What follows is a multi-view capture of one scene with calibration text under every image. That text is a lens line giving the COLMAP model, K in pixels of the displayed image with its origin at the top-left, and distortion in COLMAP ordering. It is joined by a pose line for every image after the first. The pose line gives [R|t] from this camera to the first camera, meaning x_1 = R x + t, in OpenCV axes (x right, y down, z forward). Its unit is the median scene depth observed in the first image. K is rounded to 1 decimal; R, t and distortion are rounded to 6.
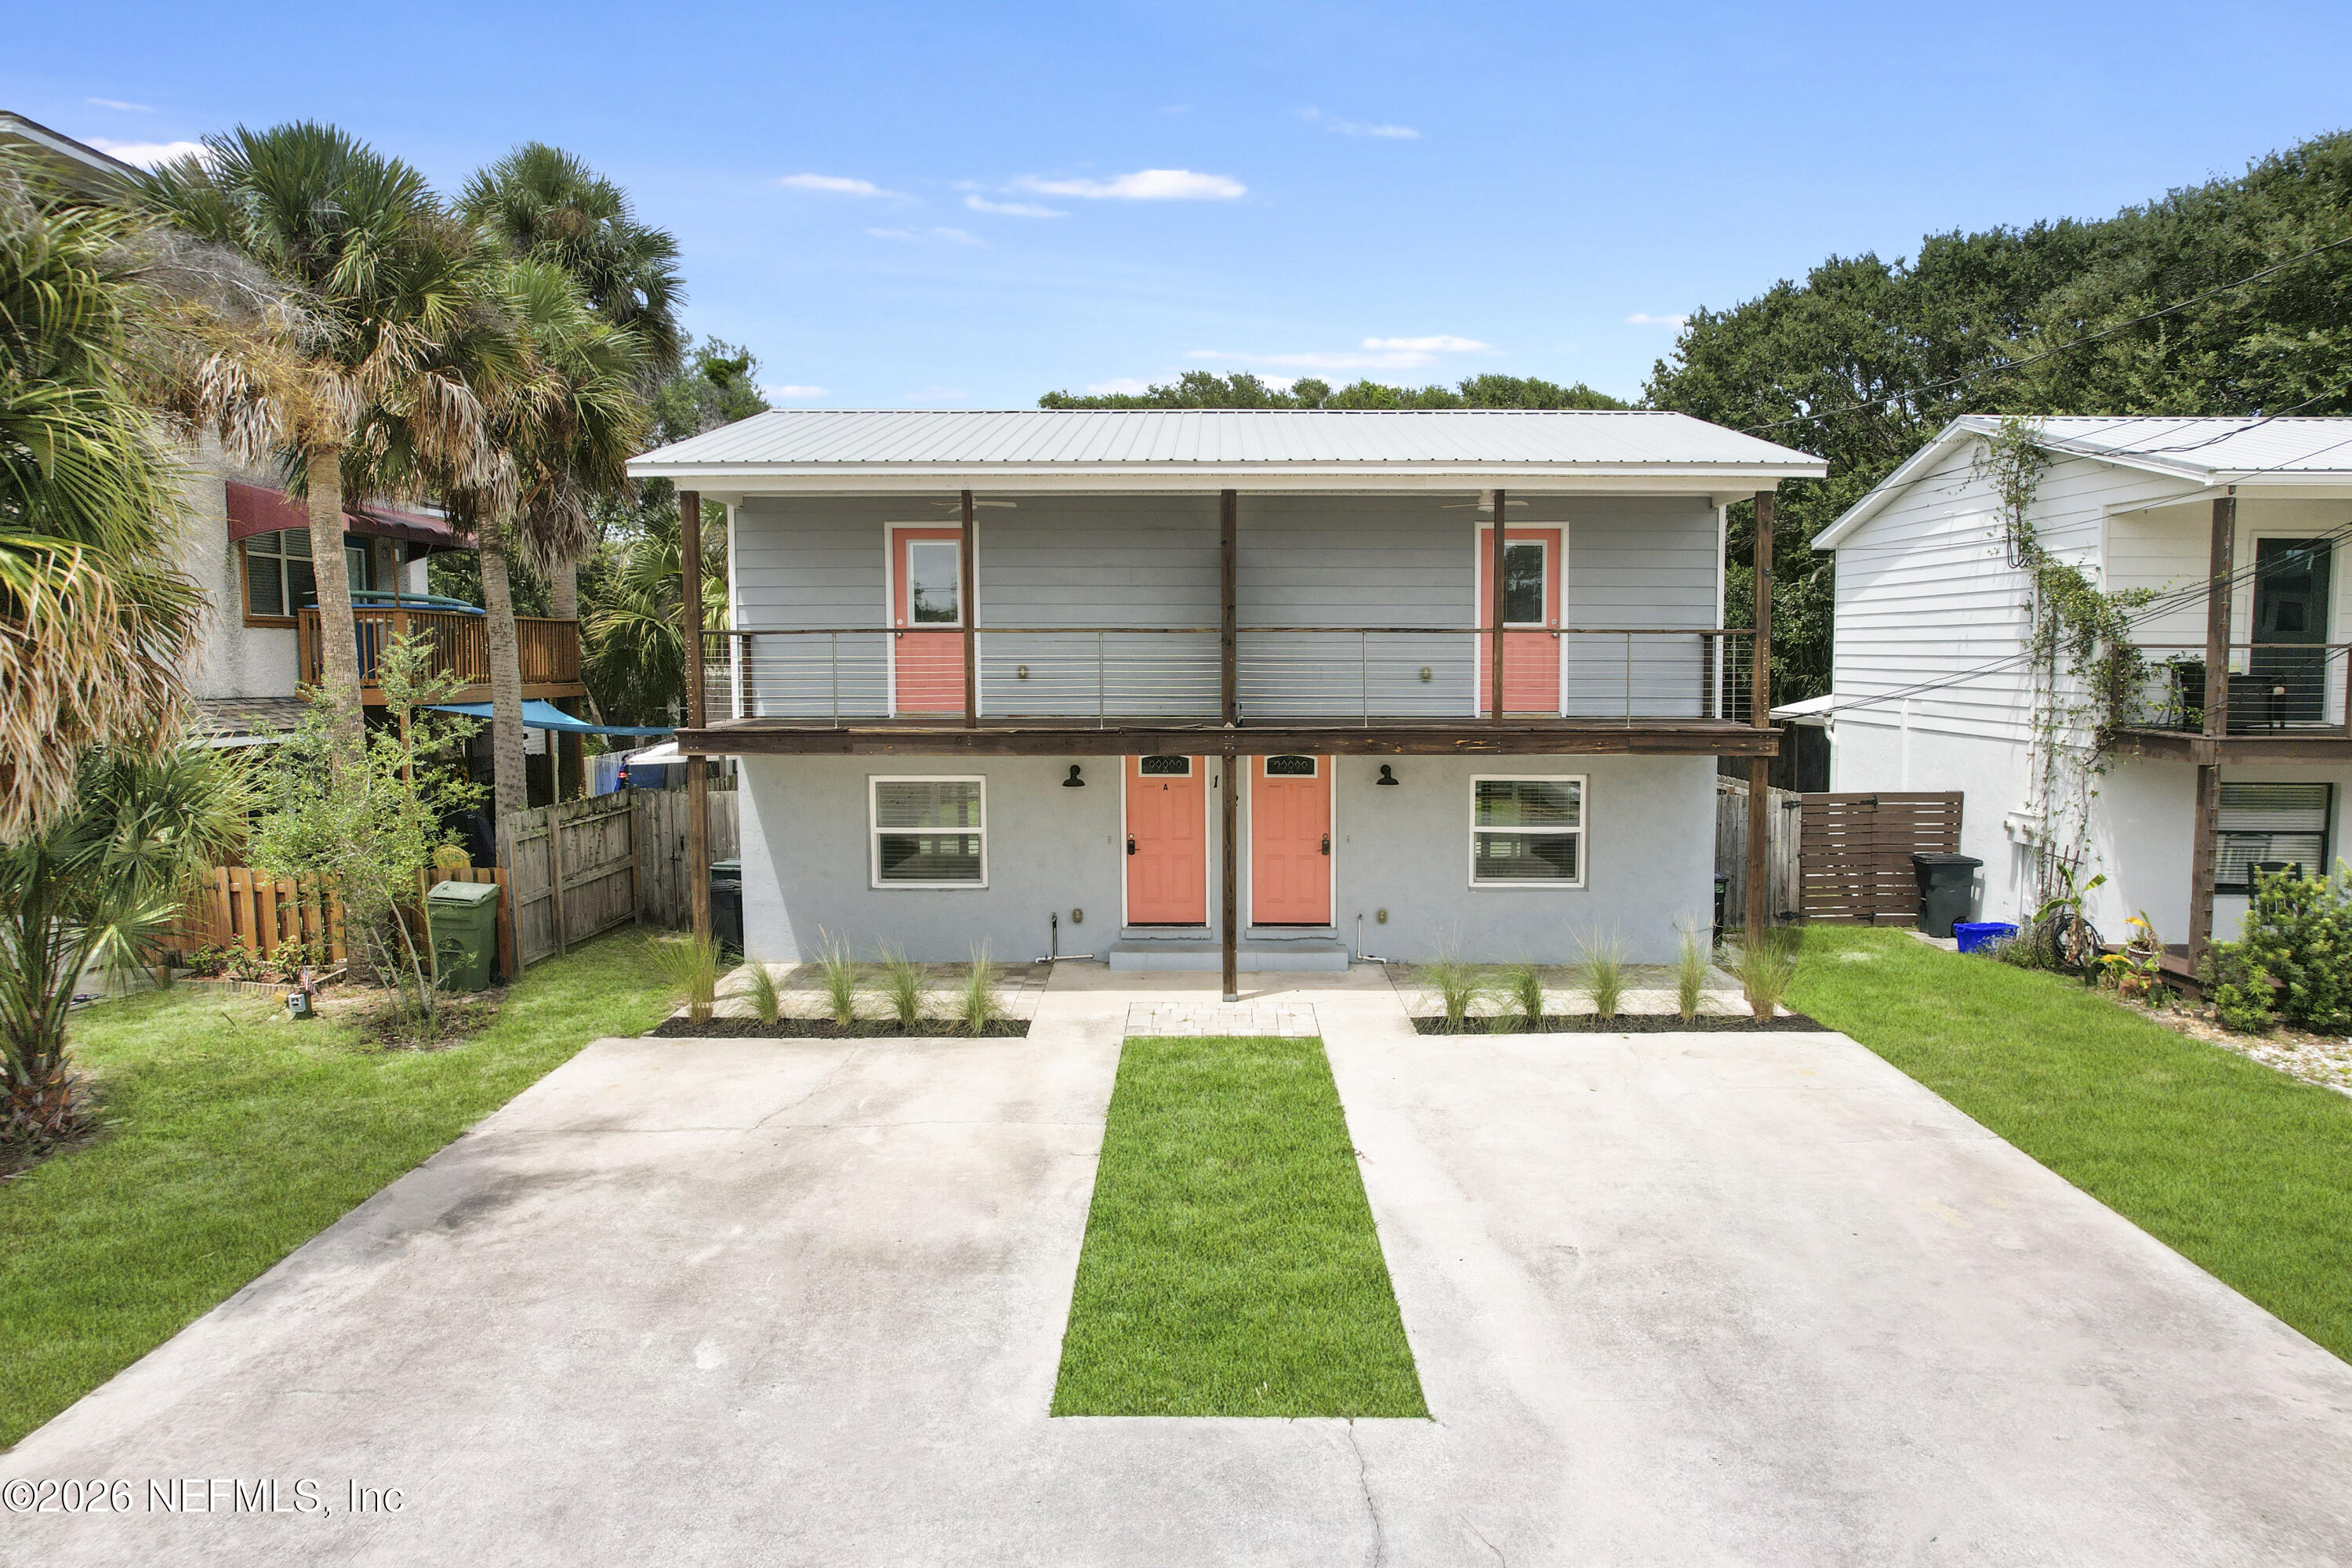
lens RADIAL K [[1478.7, 0, 1195.8], [0, 1478.7, 783.4], [0, 0, 1]] dist [-0.047791, 0.028783]
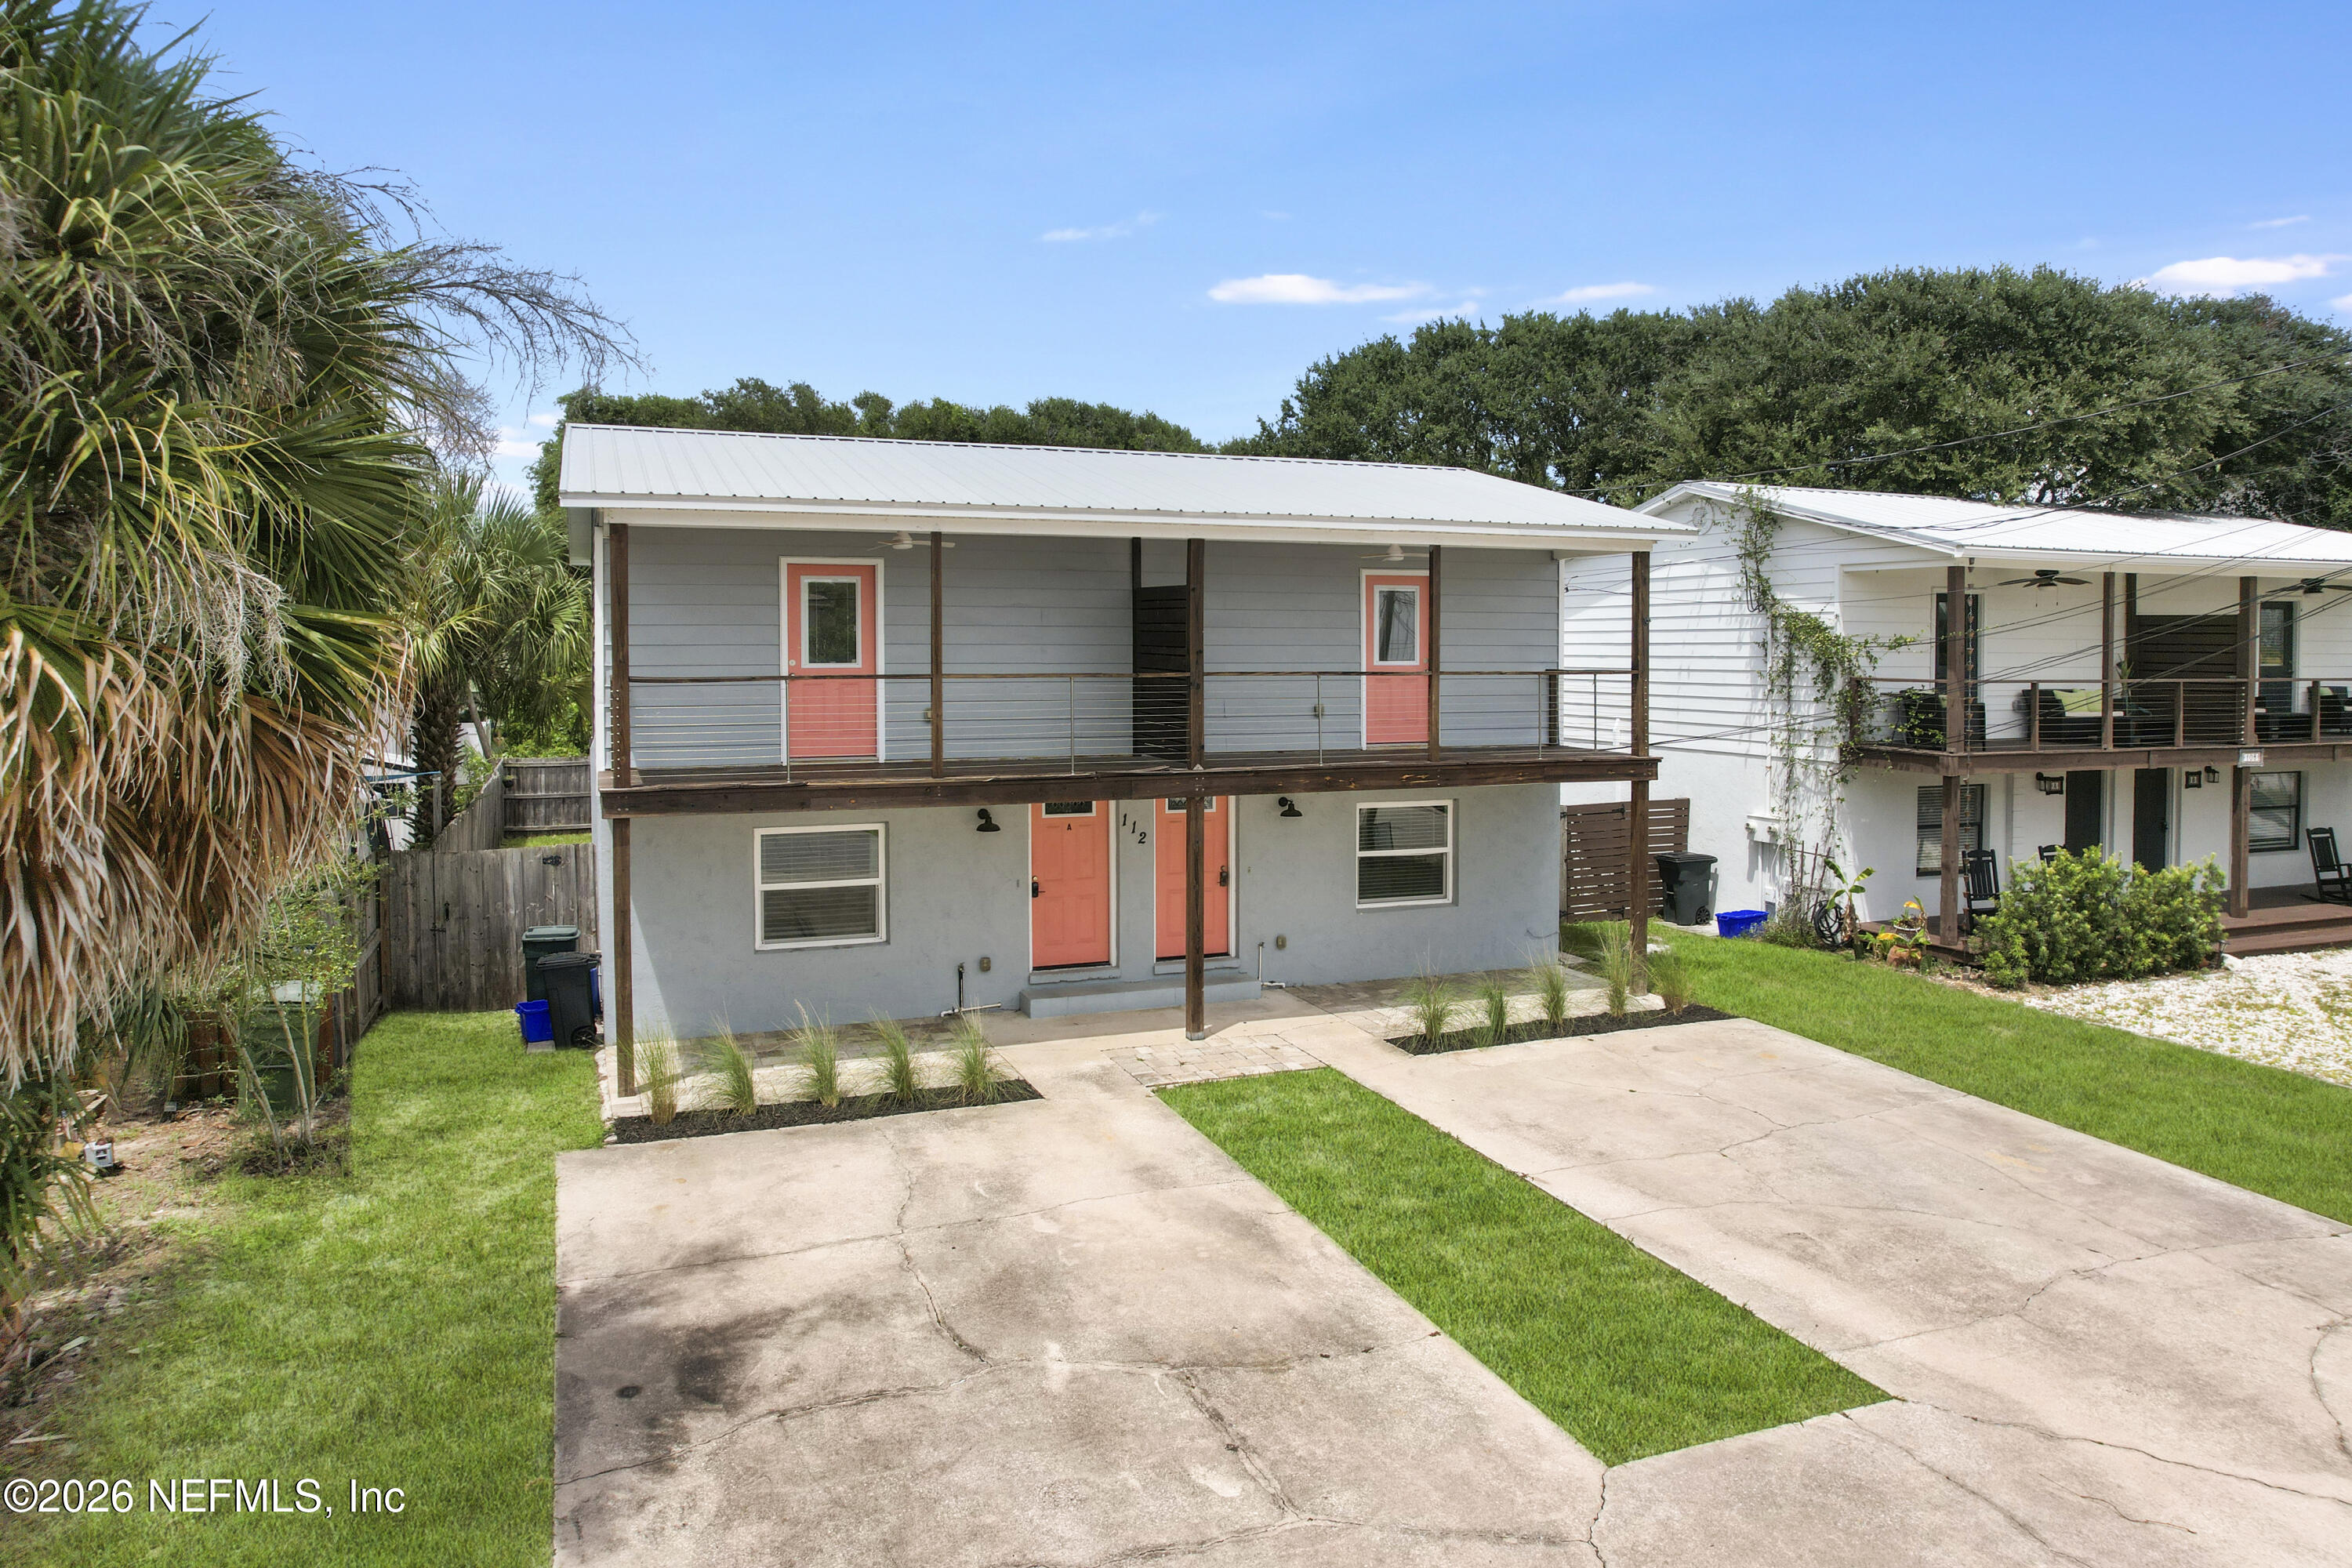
lens RADIAL K [[1478.7, 0, 1157.3], [0, 1478.7, 720.7], [0, 0, 1]] dist [-0.047791, 0.028783]
pose [[0.934911, -0.019493, 0.354346, -0.342526], [0.035014, 0.998685, -0.037444, -0.032495], [-0.353150, 0.047414, 0.934364, 0.053514]]
